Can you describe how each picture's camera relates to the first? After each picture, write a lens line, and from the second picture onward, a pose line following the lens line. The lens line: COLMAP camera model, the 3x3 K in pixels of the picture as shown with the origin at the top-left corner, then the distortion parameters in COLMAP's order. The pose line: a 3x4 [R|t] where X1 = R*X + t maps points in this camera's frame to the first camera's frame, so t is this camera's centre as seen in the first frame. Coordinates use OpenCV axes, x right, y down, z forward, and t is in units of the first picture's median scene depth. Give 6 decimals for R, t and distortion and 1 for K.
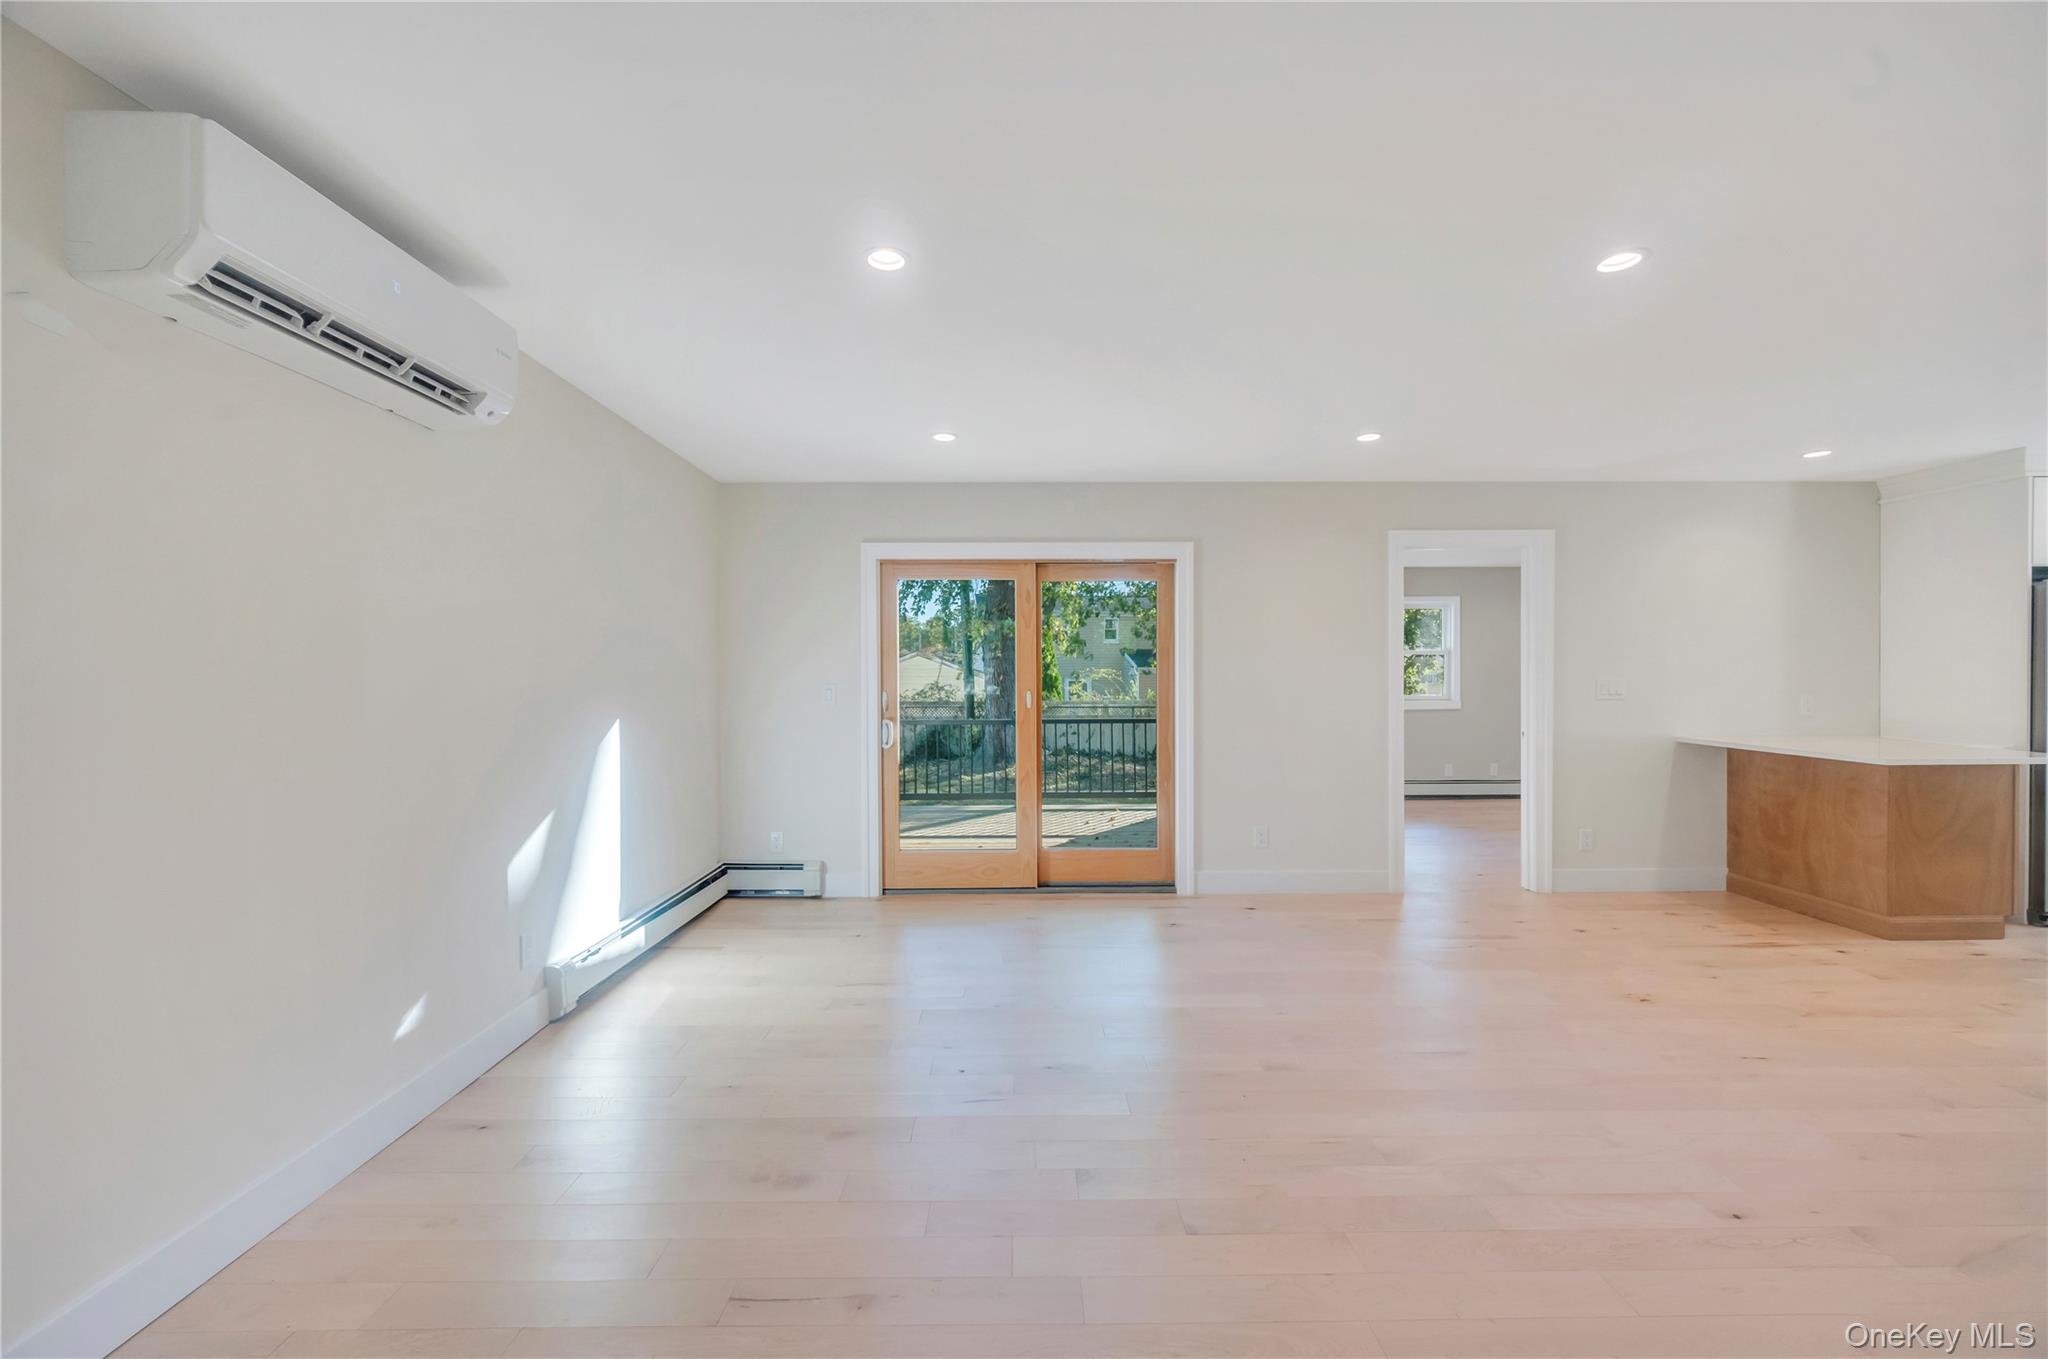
lens RADIAL K [[816.5, 0, 1023.1], [0, 816.5, 682.3], [0, 0, 1]] dist [-0.002649, -0.000151]
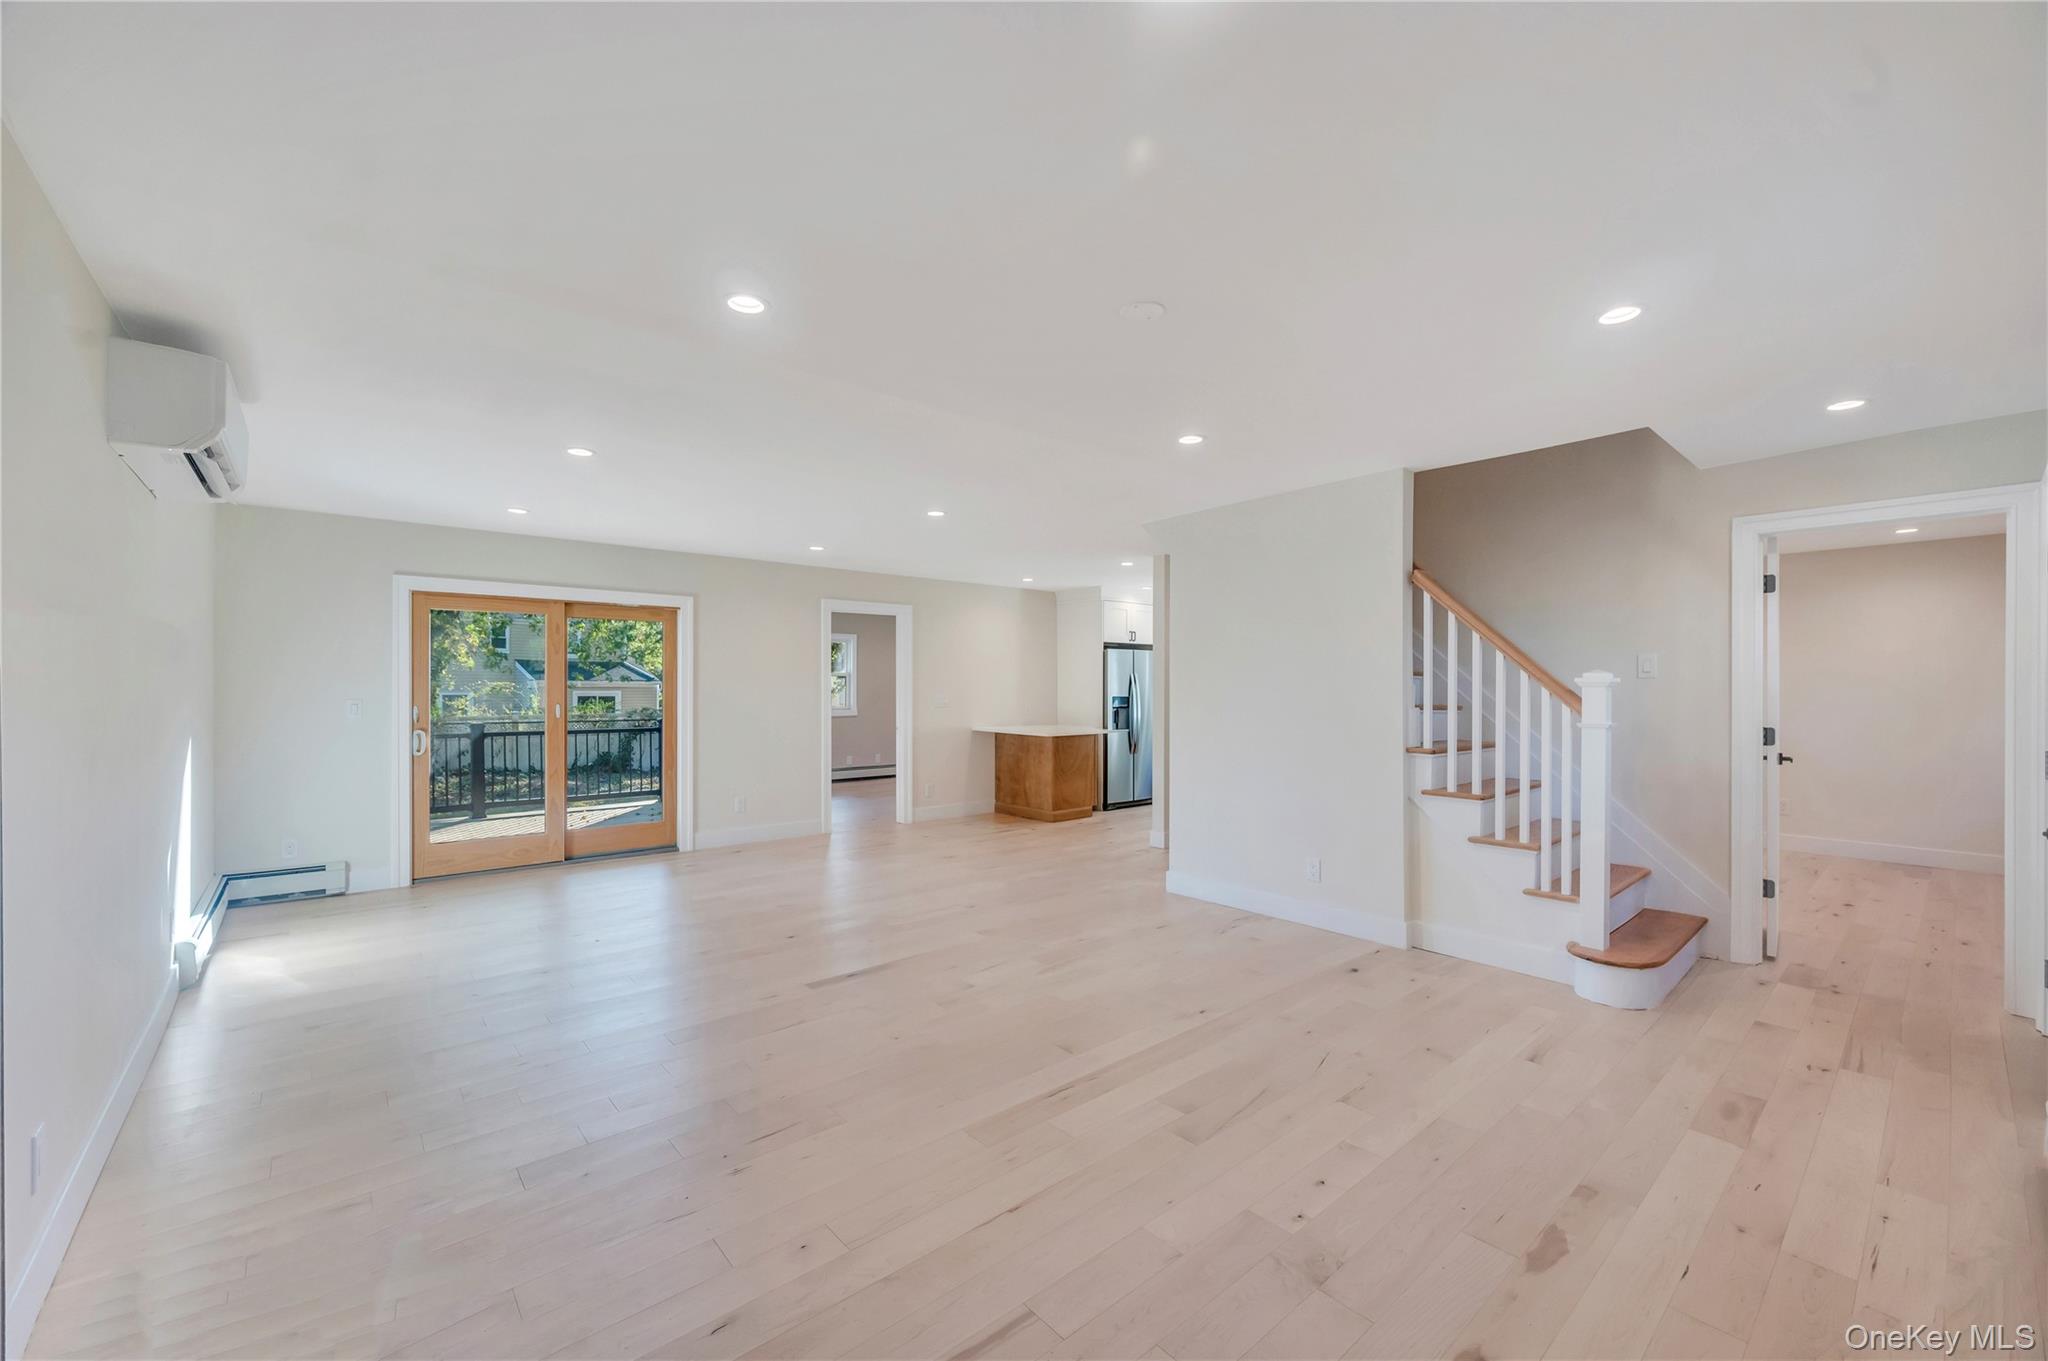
lens RADIAL K [[816.5, 0, 1024.7], [0, 816.5, 689.4], [0, 0, 1]] dist [-0.002649, -0.000151]
pose [[0.761204, 0.003945, 0.648501, -0.263198], [0.000584, 0.999977, -0.006768, -0.003404], [-0.648513, 0.005530, 0.761184, -0.426540]]
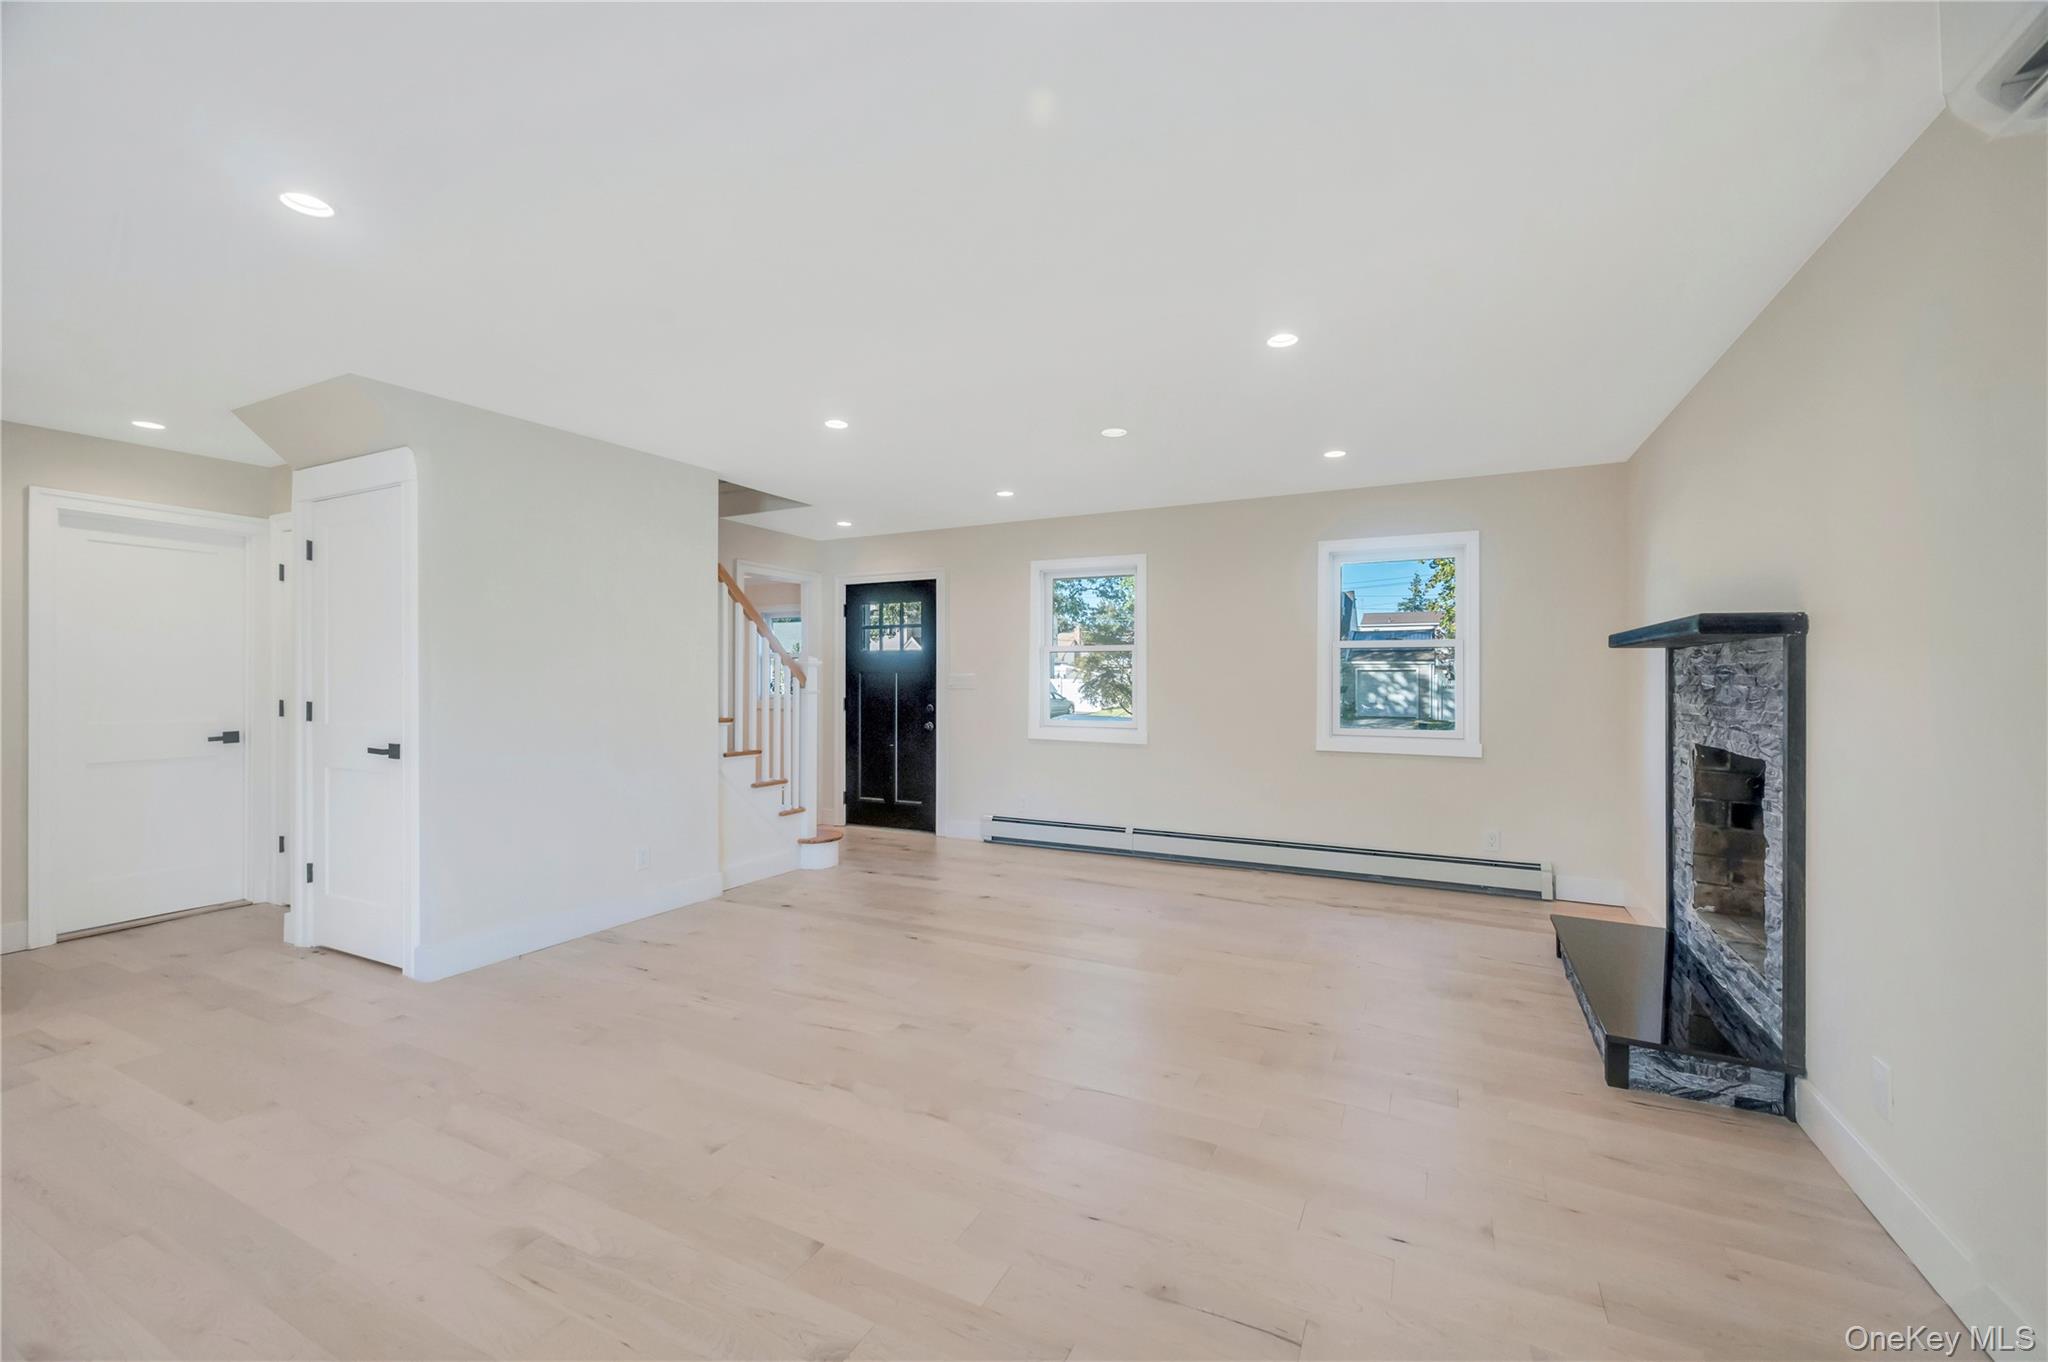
lens RADIAL K [[816.5, 0, 1025.8], [0, 816.5, 678.4], [0, 0, 1]] dist [-0.002649, -0.000151]
pose [[-0.888610, 0.006106, 0.458624, -0.176888], [0.008545, 0.999958, 0.003245, 0.003206], [-0.458585, 0.006803, -0.888625, 0.675385]]
